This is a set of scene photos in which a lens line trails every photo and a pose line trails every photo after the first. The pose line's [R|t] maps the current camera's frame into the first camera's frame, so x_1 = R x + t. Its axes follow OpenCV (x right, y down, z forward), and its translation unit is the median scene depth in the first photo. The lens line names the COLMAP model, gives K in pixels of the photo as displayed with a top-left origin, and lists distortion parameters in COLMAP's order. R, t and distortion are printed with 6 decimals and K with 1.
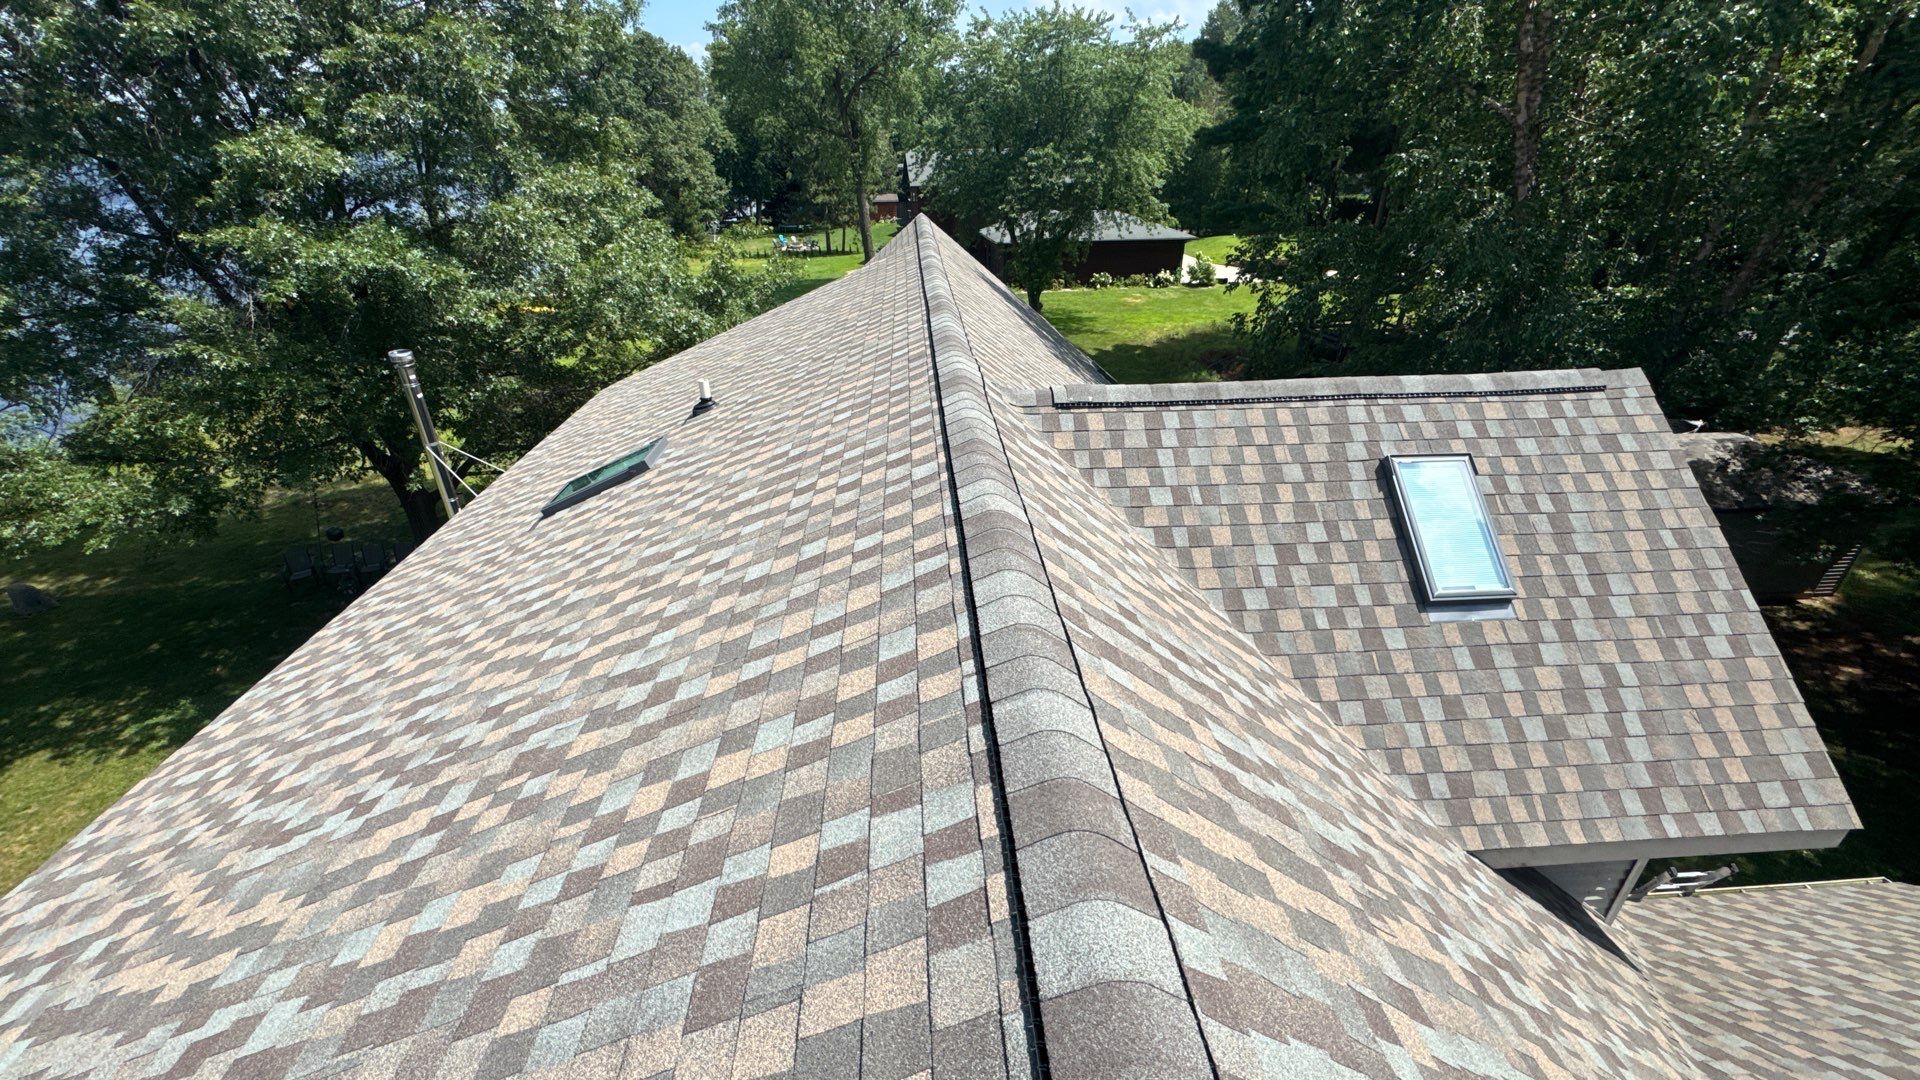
lens RADIAL K [[769.1, 0, 960.0], [0, 769.1, 540.0], [0, 0, 1]] dist [-0.001199, -0.000123]
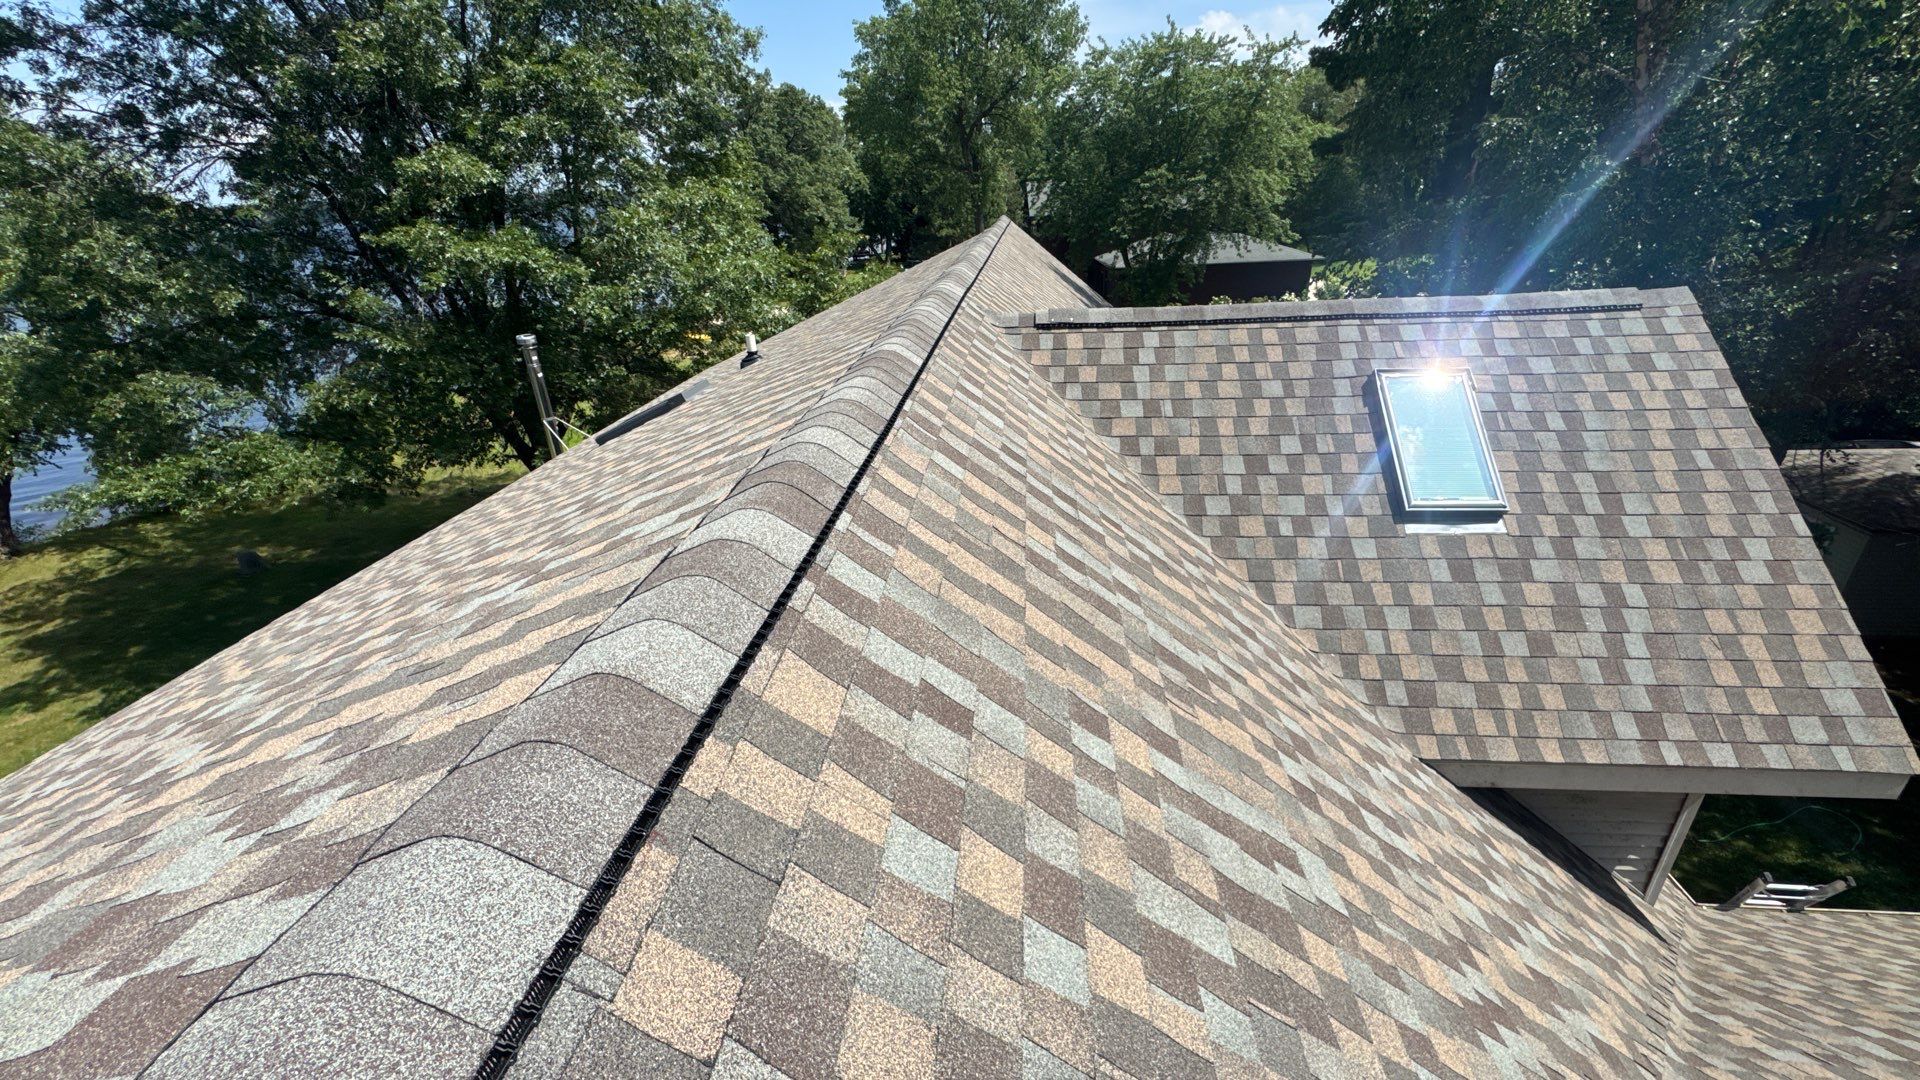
lens RADIAL K [[769.1, 0, 960.0], [0, 769.1, 540.0], [0, 0, 1]] dist [-0.001199, -0.000123]
pose [[0.987117, 0.033064, -0.156545, 0.194618], [-0.039991, 0.998346, -0.041307, 0.160222], [0.154920, 0.047035, 0.986807, -0.025282]]
